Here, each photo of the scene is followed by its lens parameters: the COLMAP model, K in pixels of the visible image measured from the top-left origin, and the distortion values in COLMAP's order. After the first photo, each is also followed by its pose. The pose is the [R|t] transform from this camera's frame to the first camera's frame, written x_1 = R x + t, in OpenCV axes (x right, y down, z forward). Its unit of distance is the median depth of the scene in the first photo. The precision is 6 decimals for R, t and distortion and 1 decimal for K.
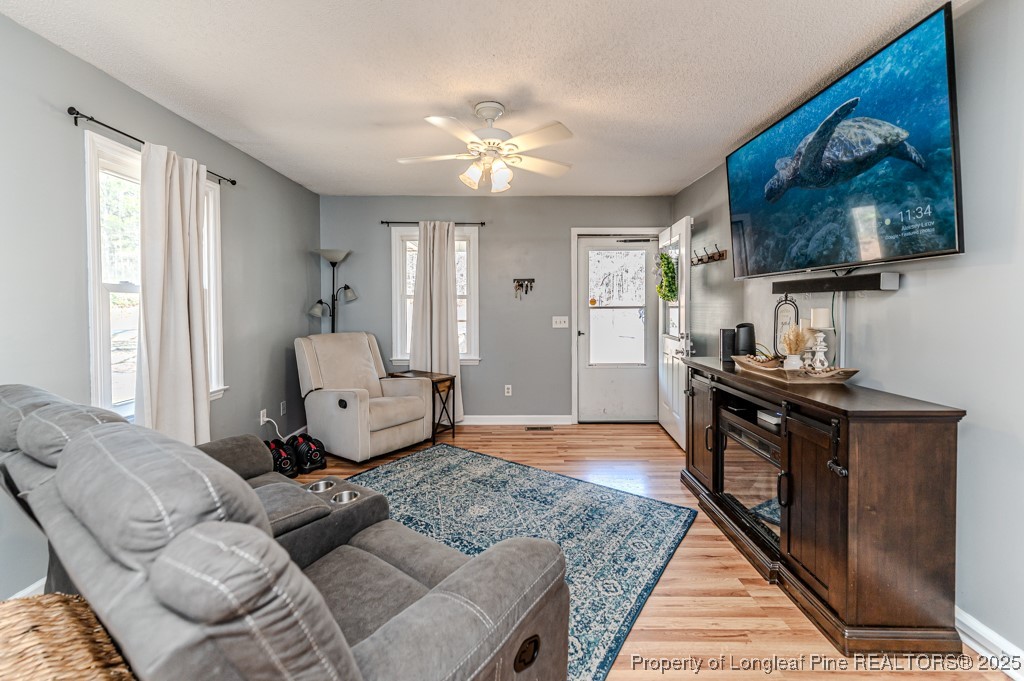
lens RADIAL K [[427.8, 0, 513.6], [0, 427.8, 312.4], [0, 0, 1]] dist [0.022054, -0.000167]
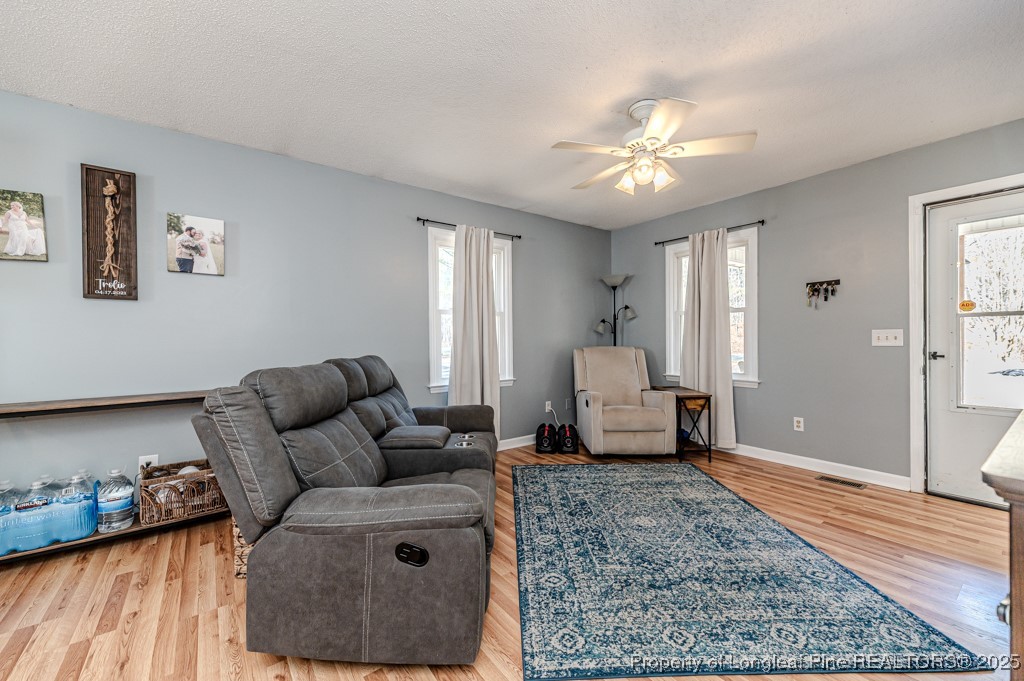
lens RADIAL K [[406.9, 0, 507.0], [0, 406.9, 338.6], [0, 0, 1]] dist [0.003039, -0.000175]
pose [[0.586703, -0.002269, -0.809799, 0.403307], [-0.005354, 0.999963, -0.006680, 0.045111], [0.809785, 0.008255, 0.586669, 0.168482]]
